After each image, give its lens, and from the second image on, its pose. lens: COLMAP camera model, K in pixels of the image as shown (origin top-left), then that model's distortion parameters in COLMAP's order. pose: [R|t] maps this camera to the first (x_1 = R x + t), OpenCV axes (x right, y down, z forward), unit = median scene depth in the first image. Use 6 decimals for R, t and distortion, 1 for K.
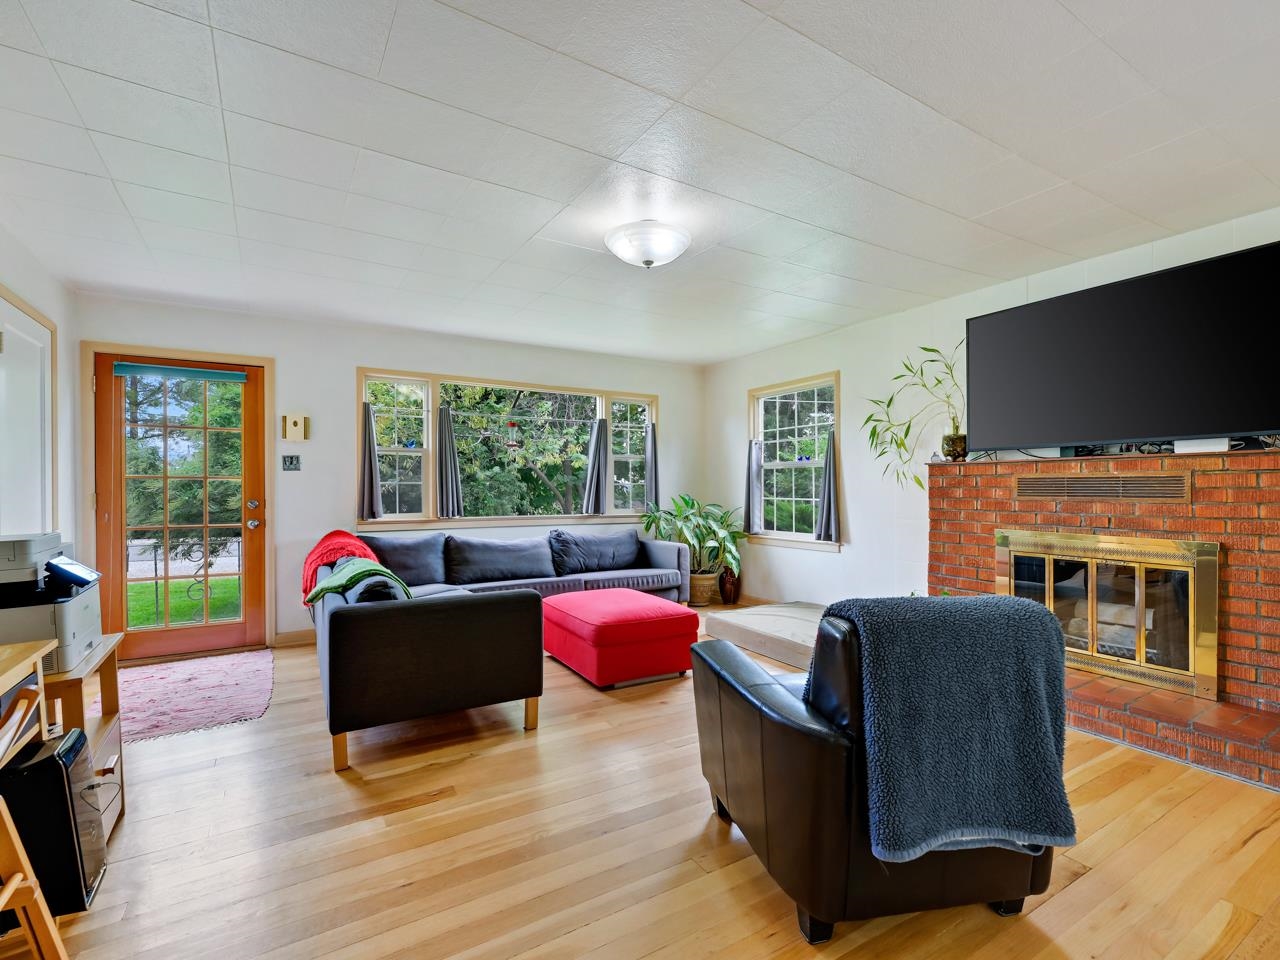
lens RADIAL K [[583.9, 0, 643.2], [0, 583.9, 482.0], [0, 0, 1]] dist [0.002433, -0.000017]
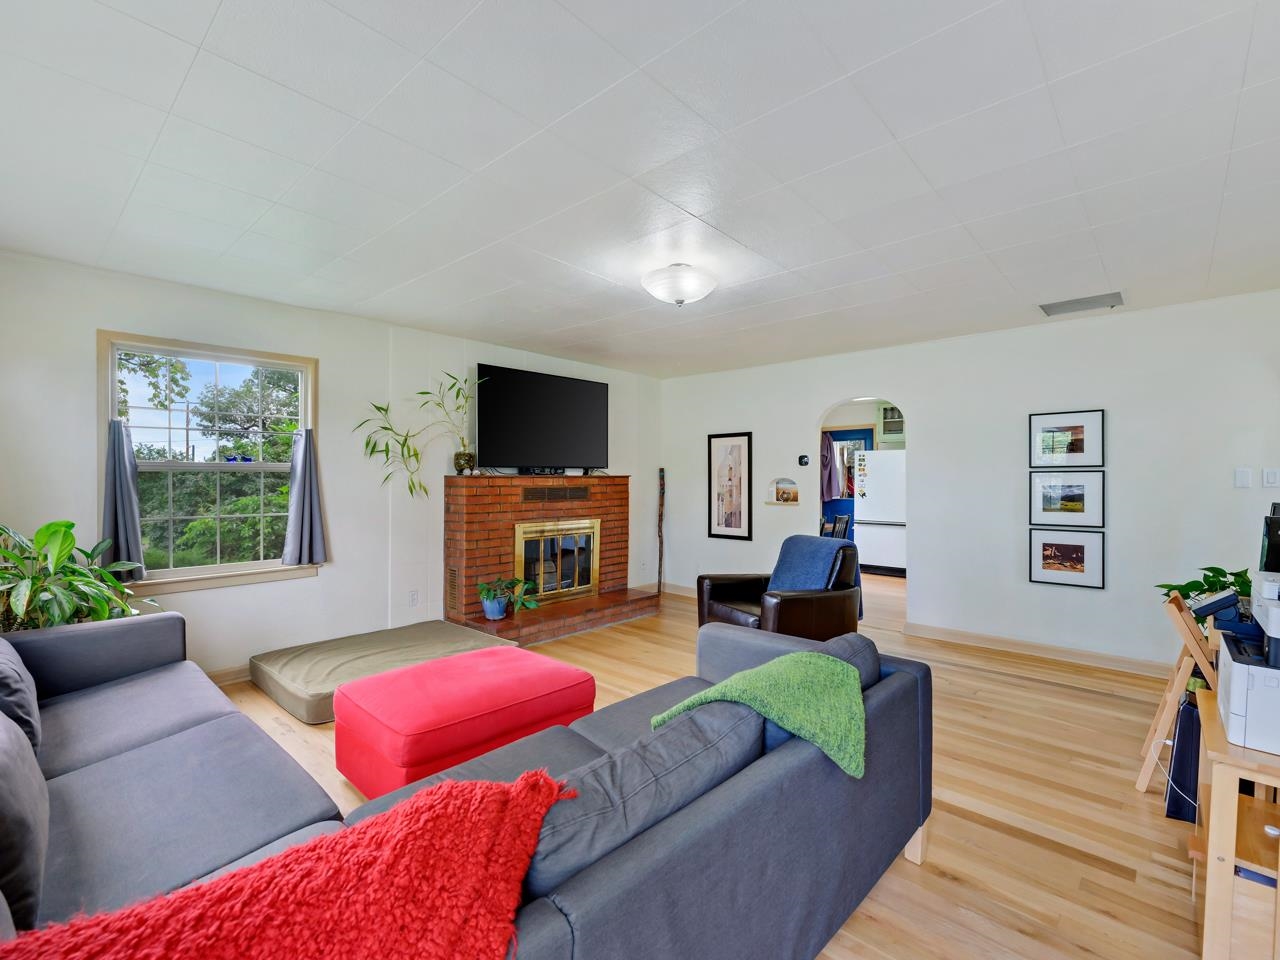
lens RADIAL K [[599.6, 0, 639.7], [0, 599.6, 479.9], [0, 0, 1]] dist [0.001731, 0.000077]
pose [[-0.270459, 0.010545, 0.962674, -0.838335], [-0.003191, 0.999925, -0.011850, -0.009953], [-0.962726, -0.006277, -0.270405, 1.063804]]
